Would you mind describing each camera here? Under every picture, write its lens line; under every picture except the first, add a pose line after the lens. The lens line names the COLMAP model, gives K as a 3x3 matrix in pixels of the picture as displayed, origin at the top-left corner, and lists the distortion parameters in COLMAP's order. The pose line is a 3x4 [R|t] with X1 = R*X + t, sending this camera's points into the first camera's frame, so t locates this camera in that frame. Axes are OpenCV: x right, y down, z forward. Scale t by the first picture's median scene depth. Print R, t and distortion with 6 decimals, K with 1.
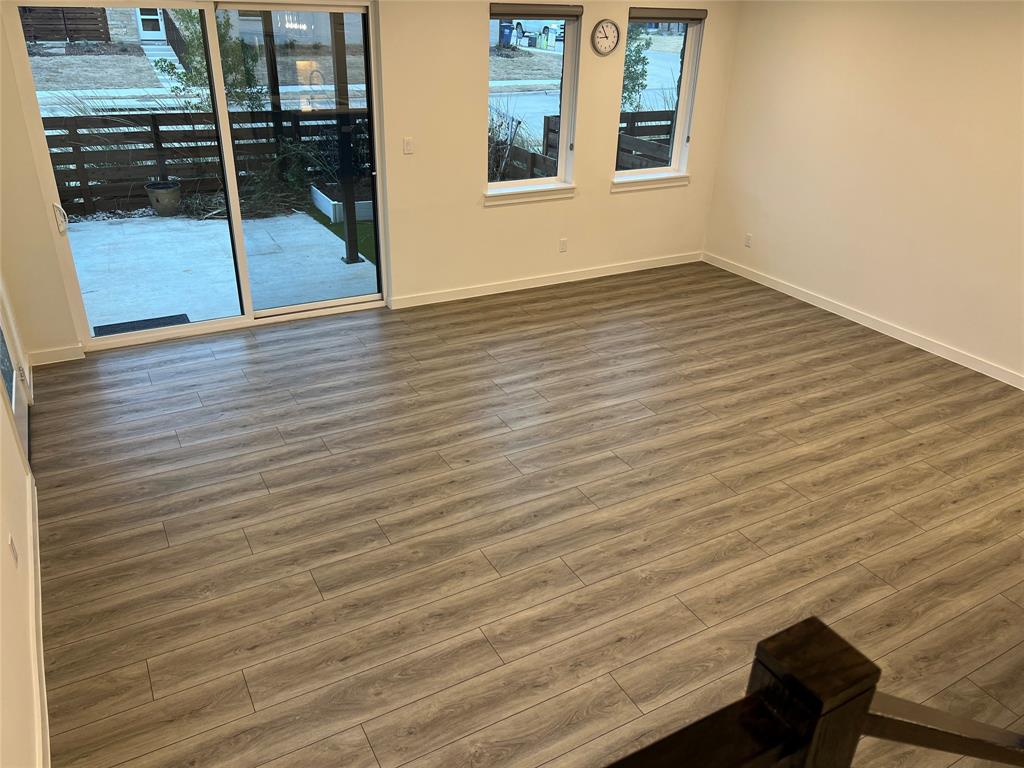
lens RADIAL K [[768.7, 0, 515.0], [0, 768.7, 387.8], [0, 0, 1]] dist [0.077619, -0.103099]
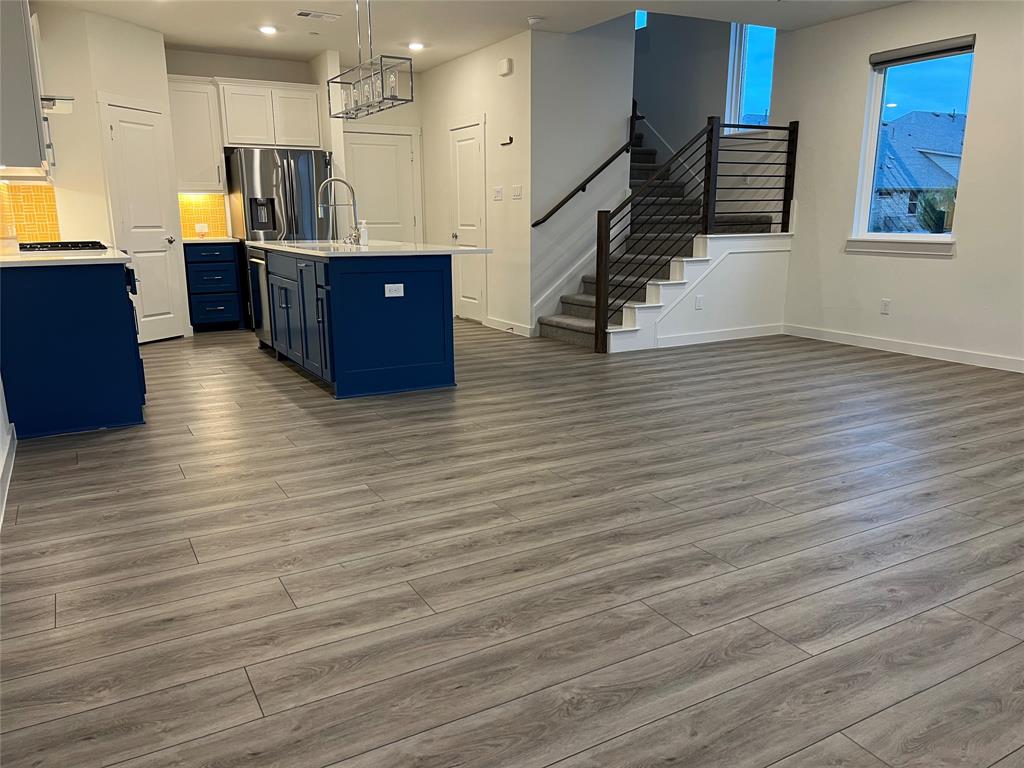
lens RADIAL K [[768.7, 0, 515.0], [0, 768.7, 387.8], [0, 0, 1]] dist [0.077619, -0.103099]
pose [[-0.999450, -0.032205, -0.007932, 0.413503], [-0.029830, 0.768232, 0.639477, -0.459992], [-0.014501, 0.639361, -0.768770, 1.542056]]
